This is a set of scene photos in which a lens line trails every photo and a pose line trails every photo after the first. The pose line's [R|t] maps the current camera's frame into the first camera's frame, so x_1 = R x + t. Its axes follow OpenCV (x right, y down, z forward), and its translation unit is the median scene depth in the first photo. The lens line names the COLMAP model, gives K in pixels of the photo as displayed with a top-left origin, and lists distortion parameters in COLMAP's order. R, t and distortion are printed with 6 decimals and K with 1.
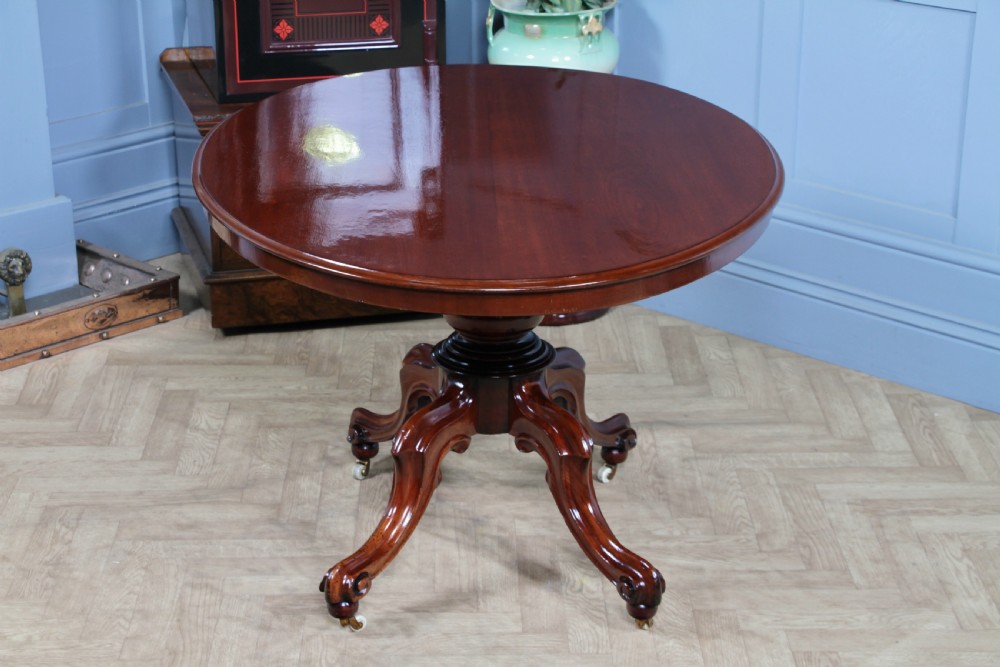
lens RADIAL K [[2220.8, 0, 497.6], [0, 2220.8, 353.1], [0, 0, 1]] dist [0.355915, 0.000000]
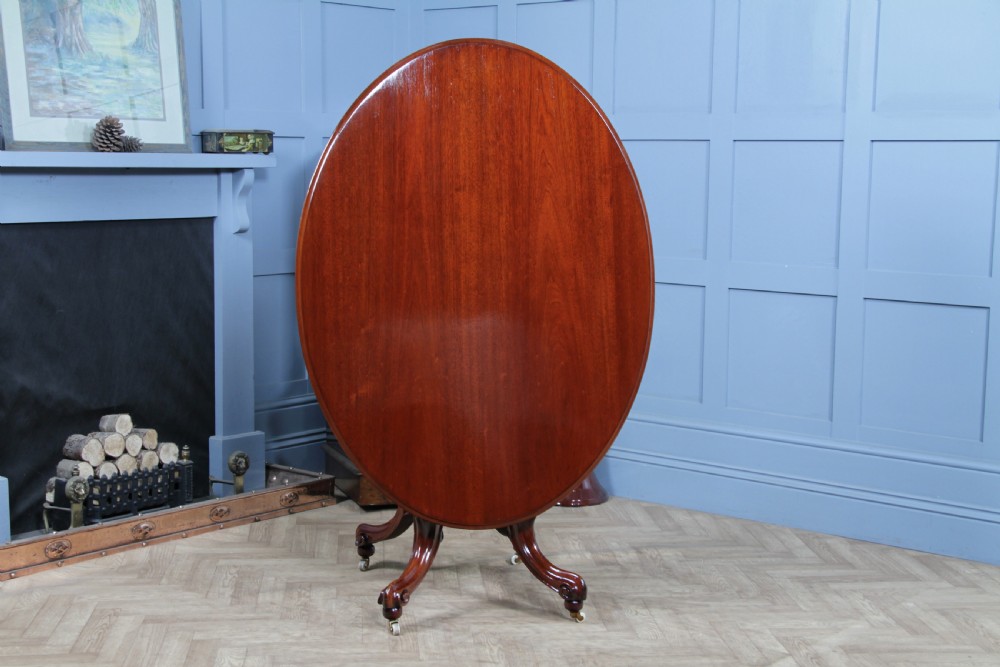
lens RADIAL K [[1638.5, 0, 498.4], [0, 1638.5, 336.4], [0, 0, 1]] dist [0.143256, 0.000000]
pose [[0.997376, 0.002794, 0.072345, -0.130904], [0.014902, 0.969935, -0.242906, 0.175869], [-0.070849, 0.243347, 0.967348, -0.162438]]
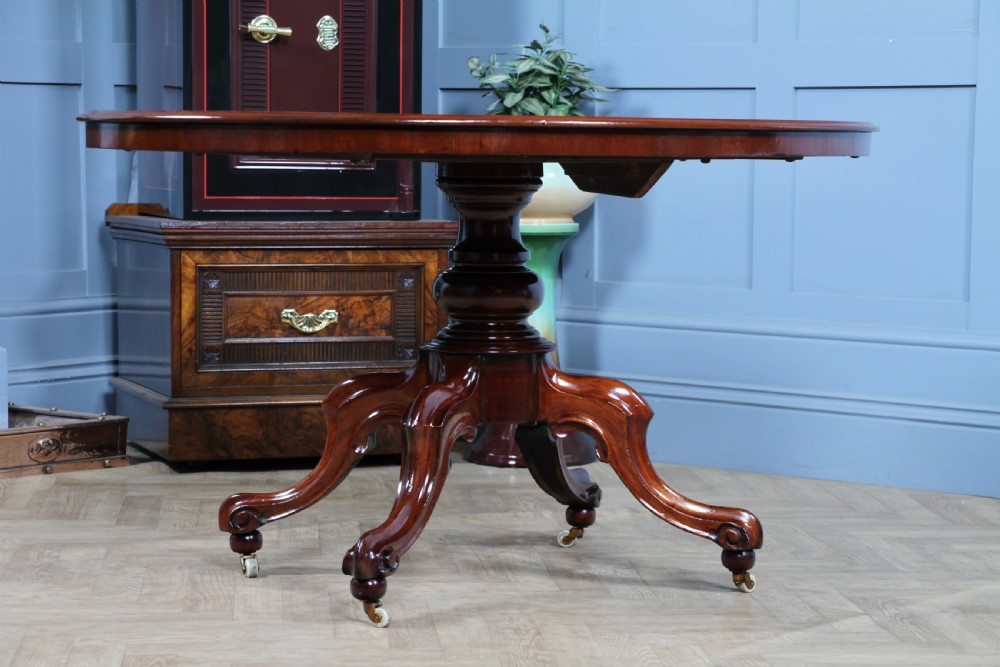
lens RADIAL K [[2794.6, 0, 507.9], [0, 2794.6, 331.7], [0, 0, 1]] dist [0.567886, 0.000000]
pose [[0.997388, 0.001568, 0.072218, -0.083181], [0.018950, 0.959068, -0.282540, 0.303884], [-0.069705, 0.283170, 0.956533, -0.143170]]
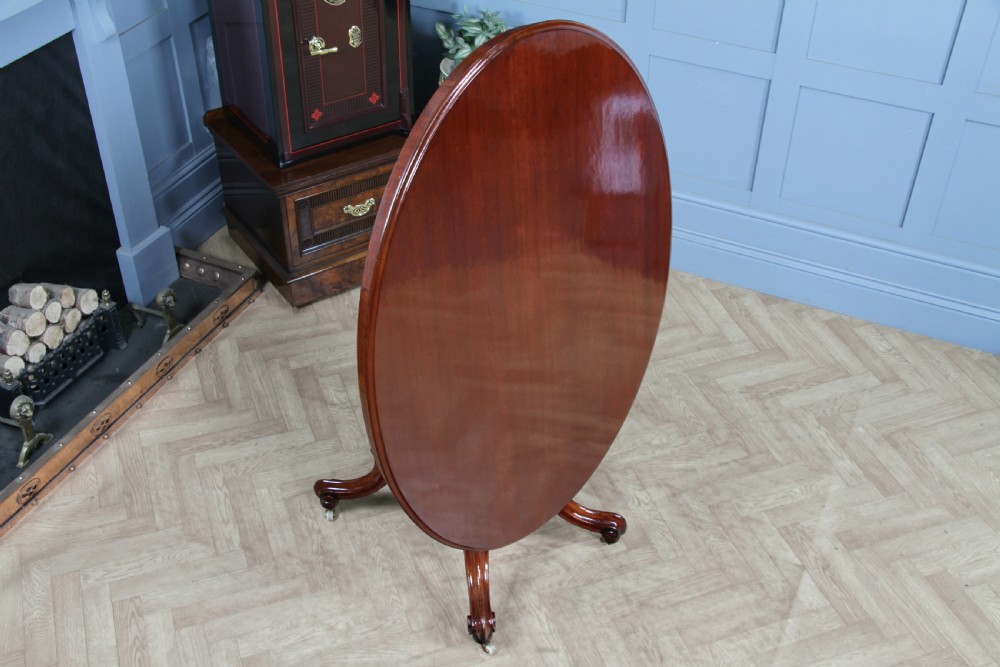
lens RADIAL K [[1215.8, 0, 513.9], [0, 1215.8, 369.5], [0, 0, 1]] dist [0.002247, 0.000000]
pose [[0.943906, -0.198781, 0.263682, -0.244231], [0.101625, 0.934629, 0.340794, -0.277438], [-0.314188, -0.294881, 0.902403, 0.202539]]
